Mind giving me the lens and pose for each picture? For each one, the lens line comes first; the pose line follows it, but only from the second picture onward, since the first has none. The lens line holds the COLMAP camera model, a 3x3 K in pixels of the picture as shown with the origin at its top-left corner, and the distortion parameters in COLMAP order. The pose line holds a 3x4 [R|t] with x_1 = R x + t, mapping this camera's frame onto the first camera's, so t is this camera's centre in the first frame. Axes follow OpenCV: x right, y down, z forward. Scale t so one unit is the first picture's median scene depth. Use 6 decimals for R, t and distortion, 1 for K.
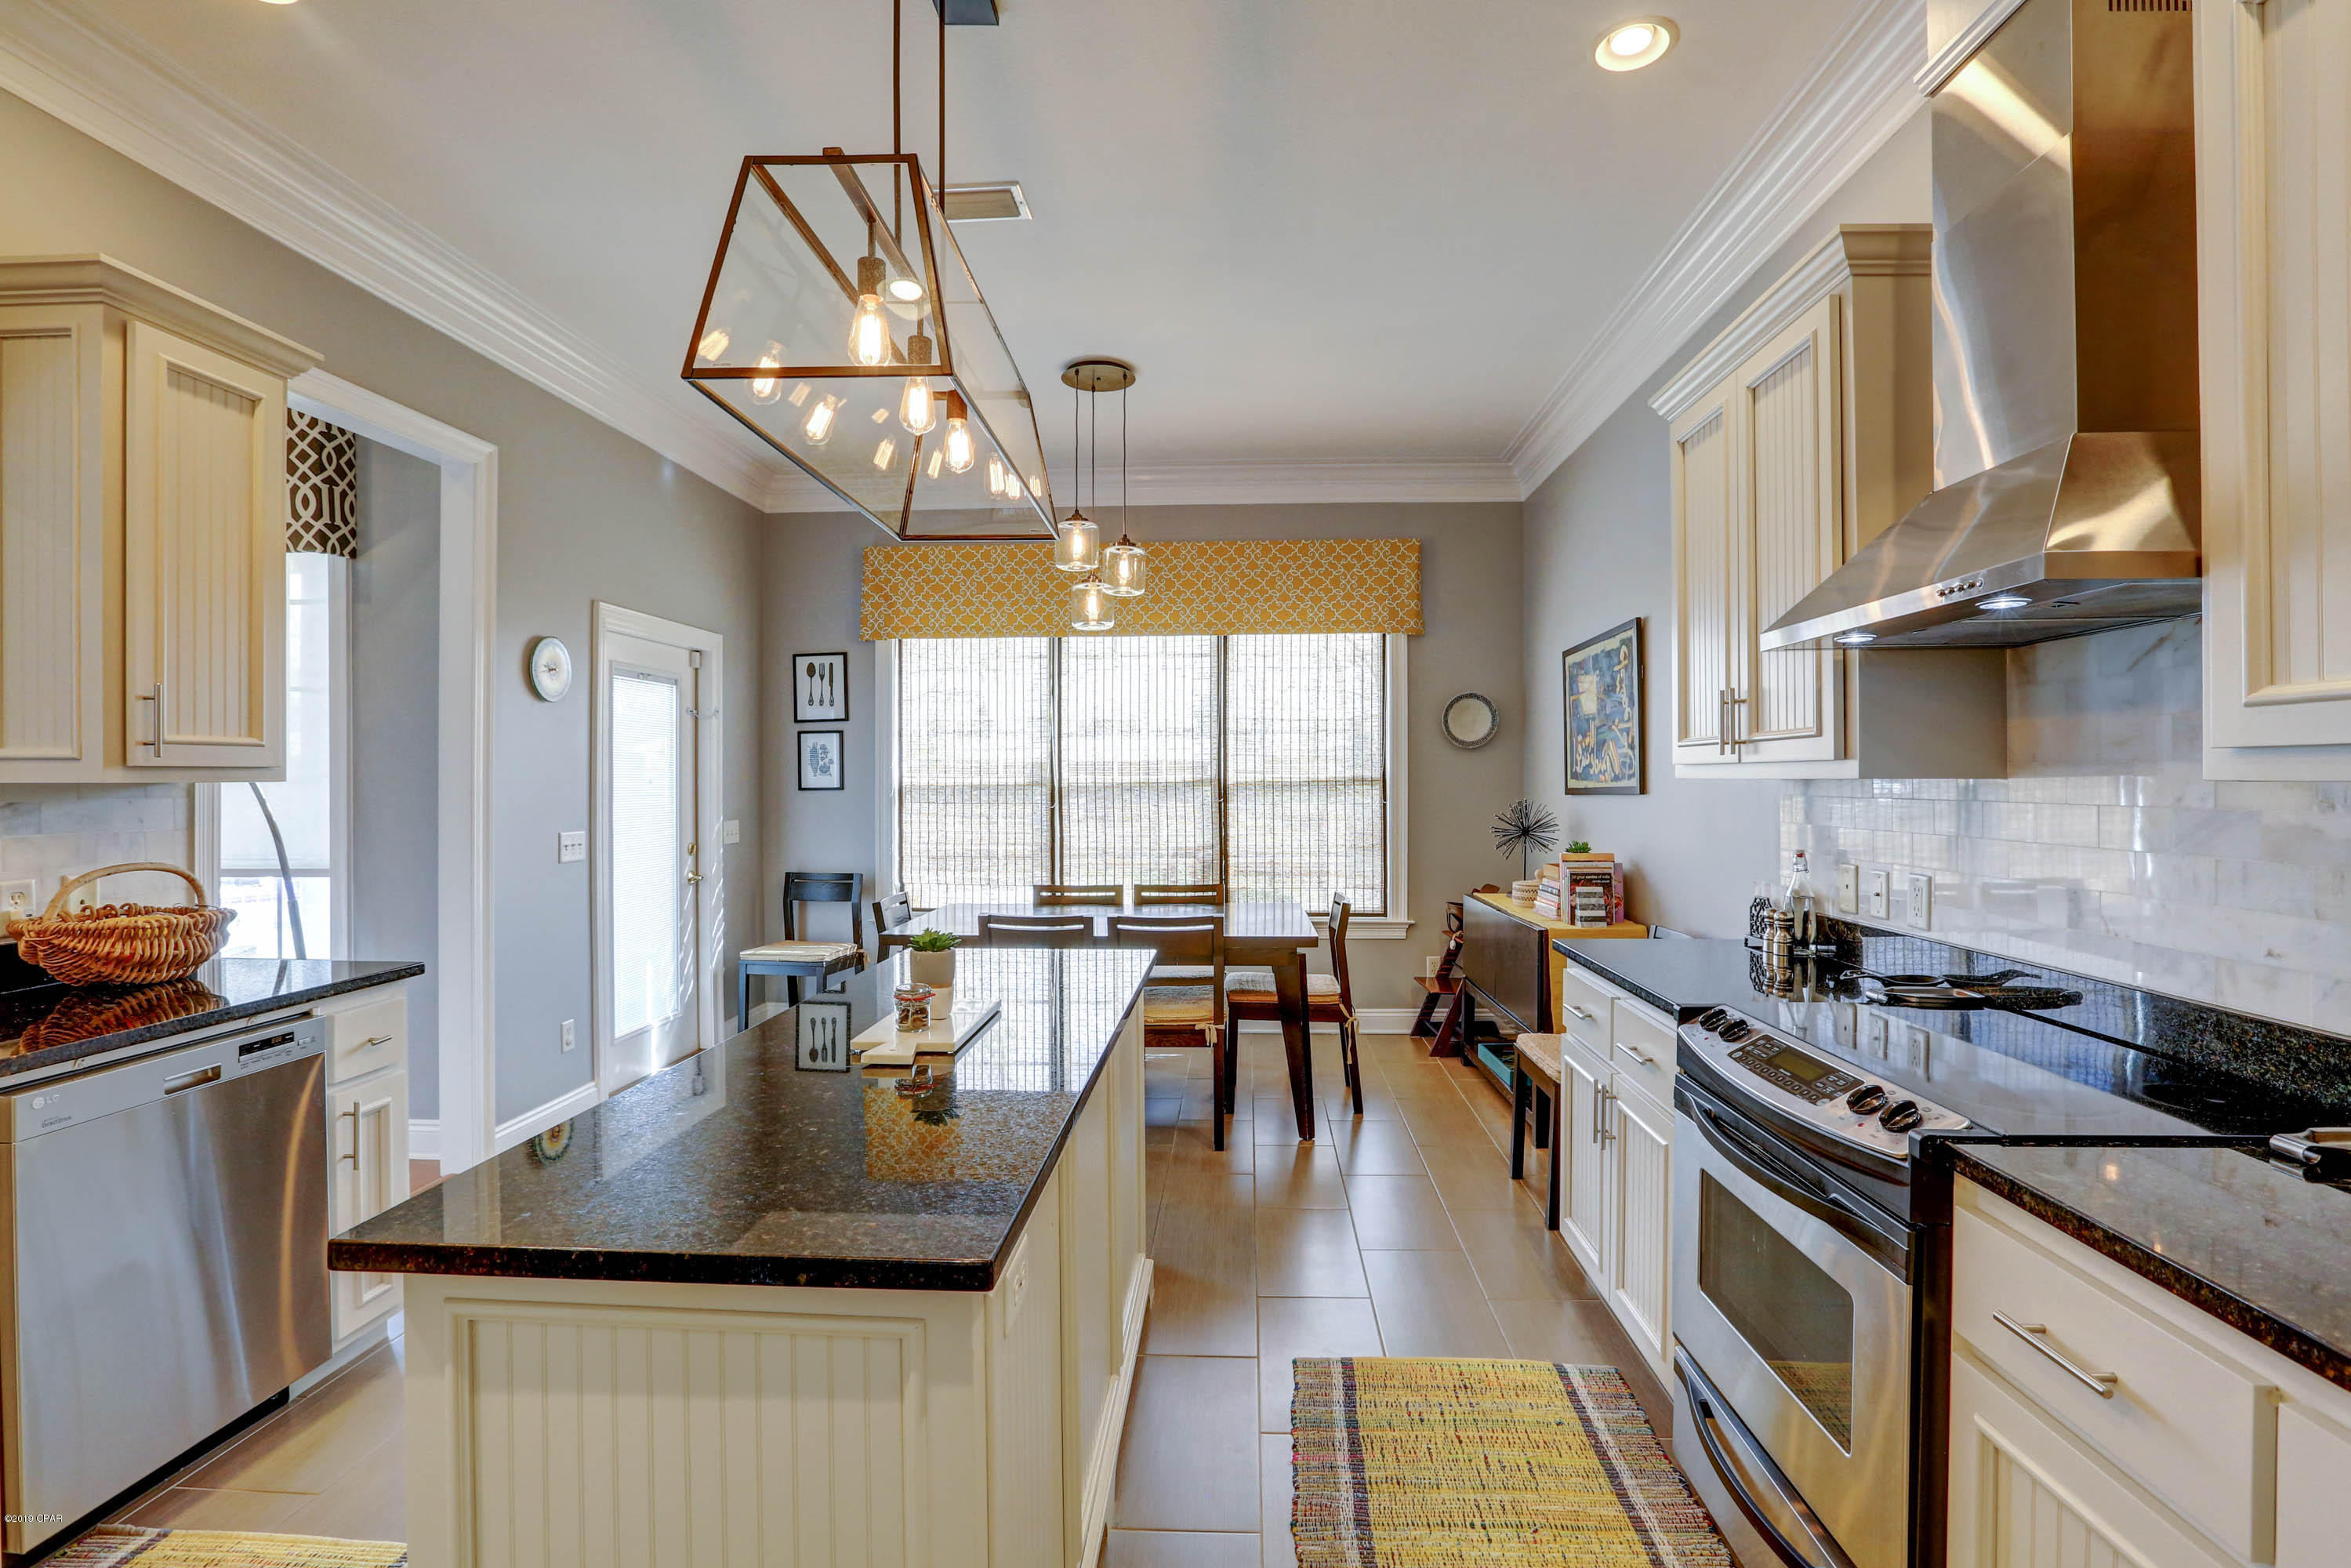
lens RADIAL K [[1091.3, 0, 1181.6], [0, 1091.3, 786.0], [0, 0, 1]] dist [-0.003216, 0.000234]
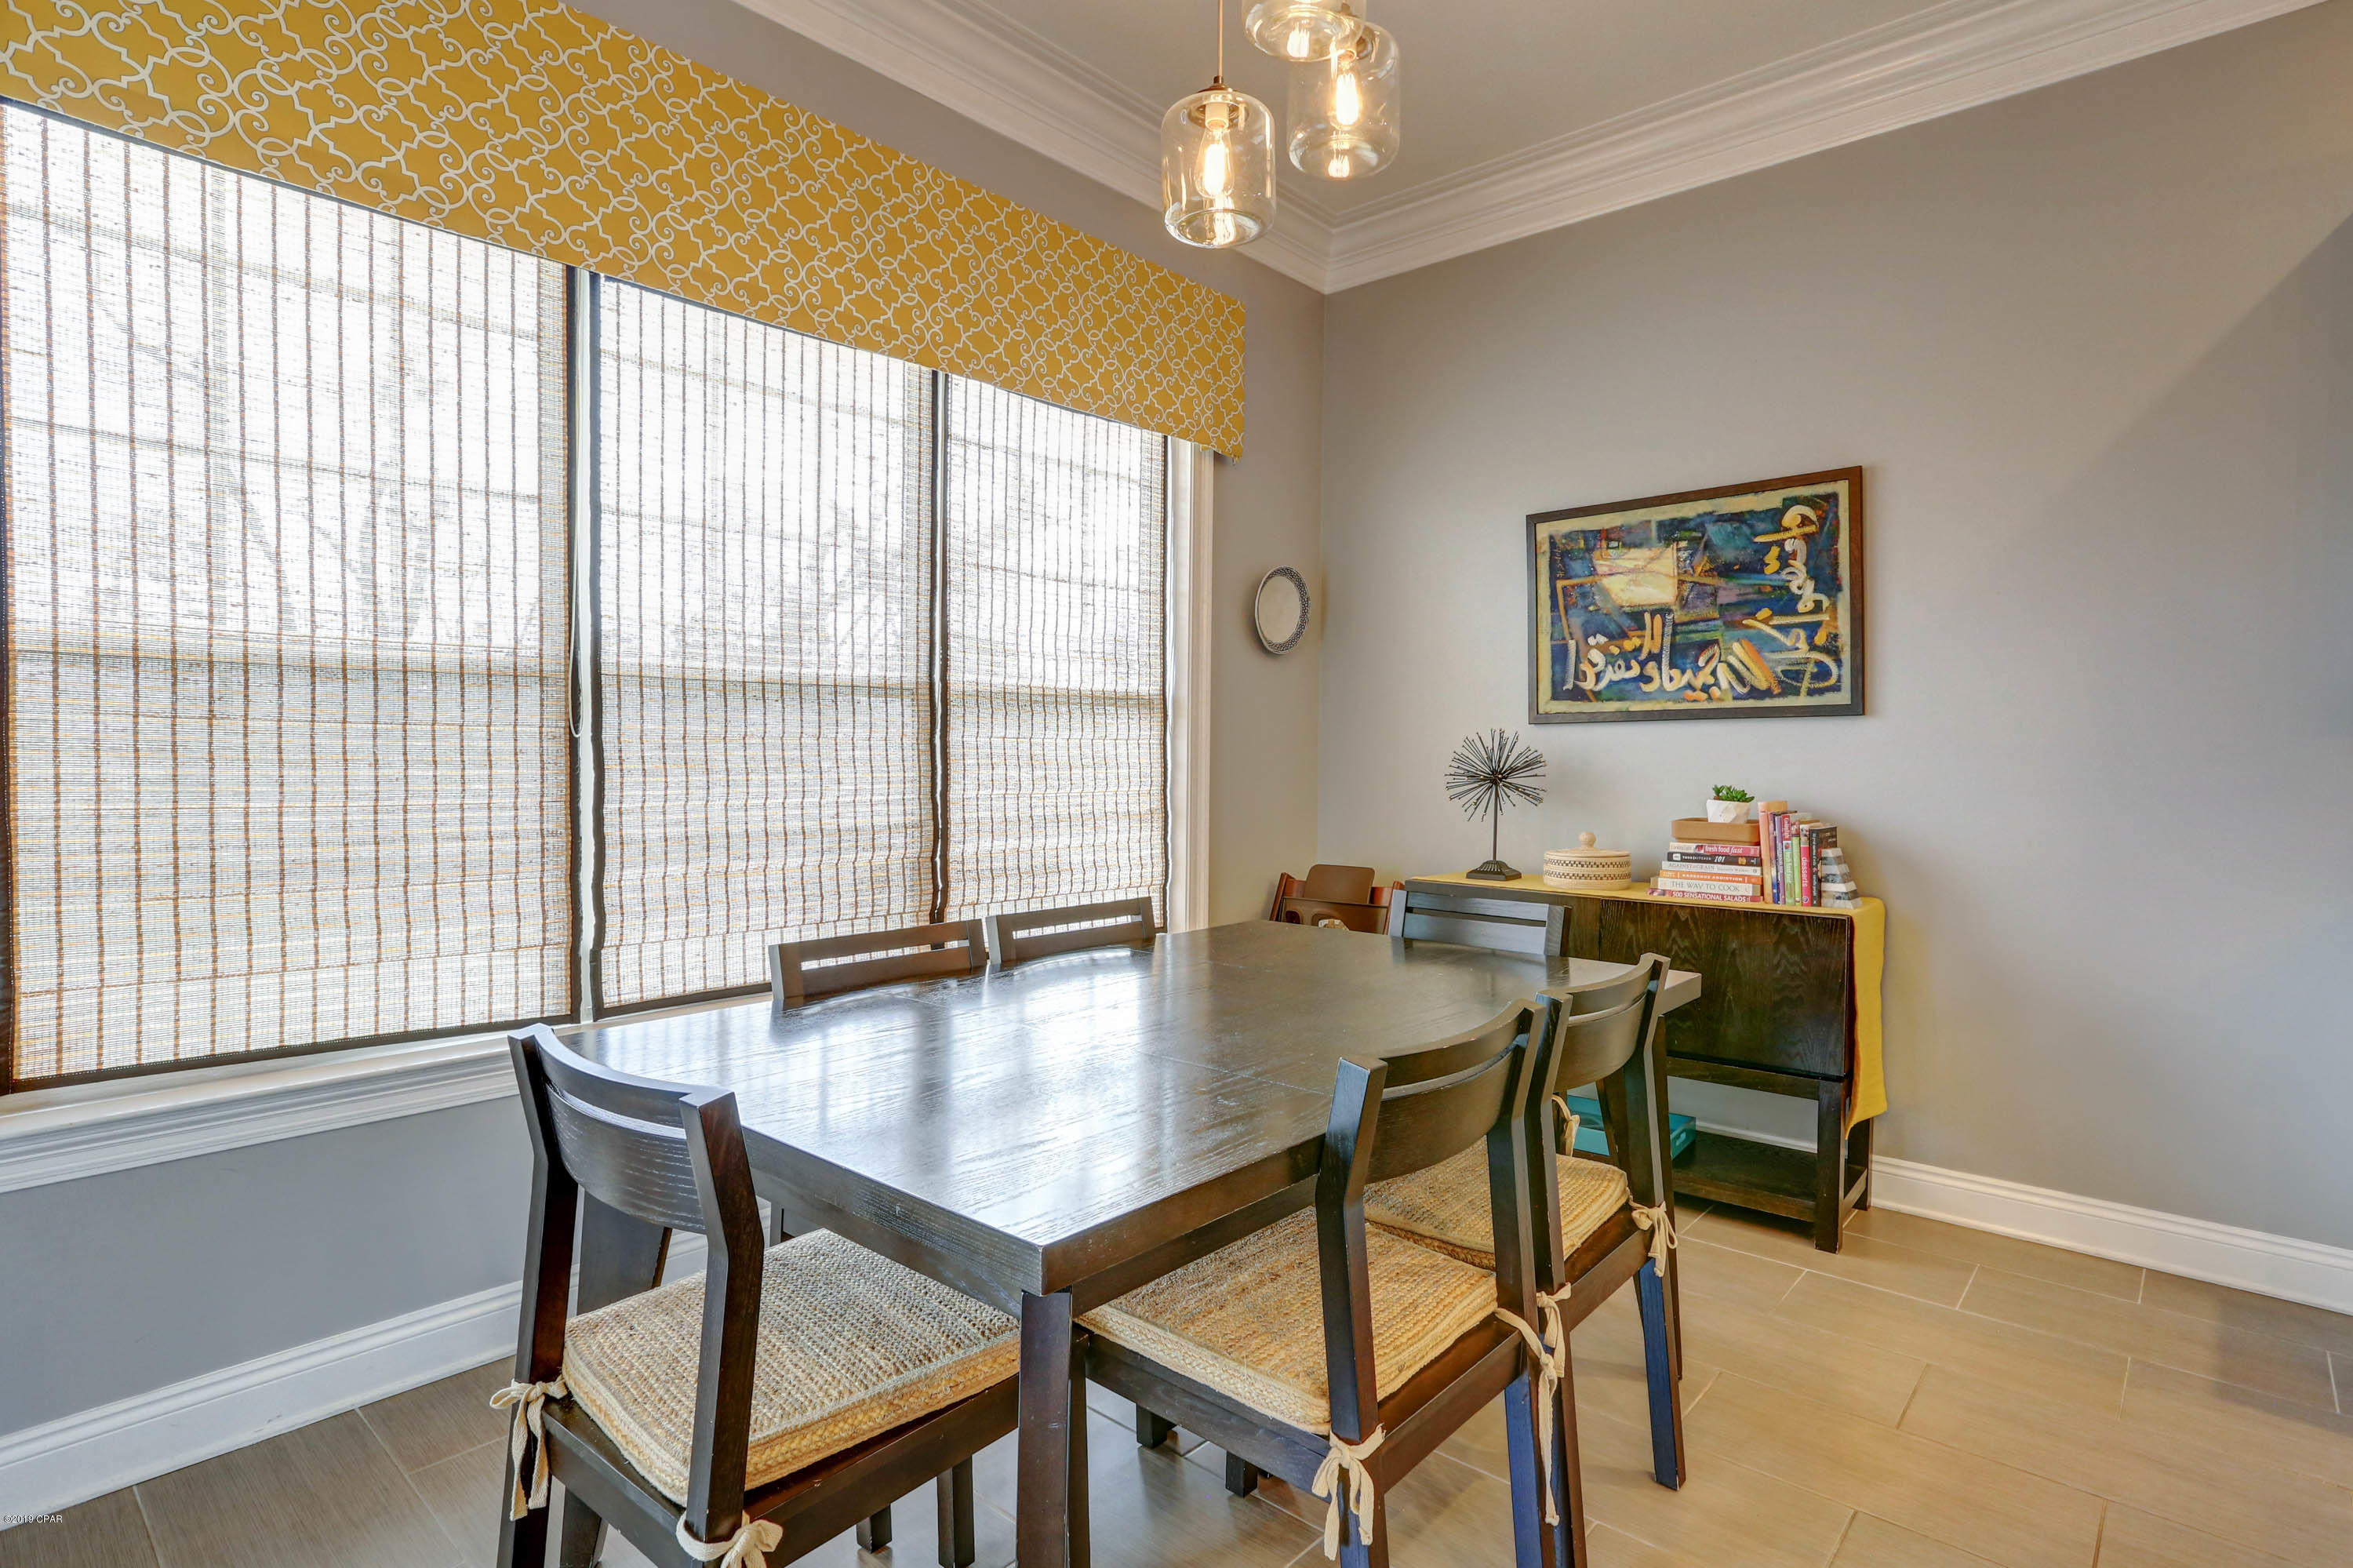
lens RADIAL K [[1230.6, 0, 1177.0], [0, 1230.6, 781.8], [0, 0, 1]] dist [-0.002045, -0.000165]
pose [[0.612359, -0.008839, 0.790531, -0.336183], [-0.005199, 0.999871, 0.015207, 0.028513], [-0.790563, -0.013422, 0.612234, 0.587174]]
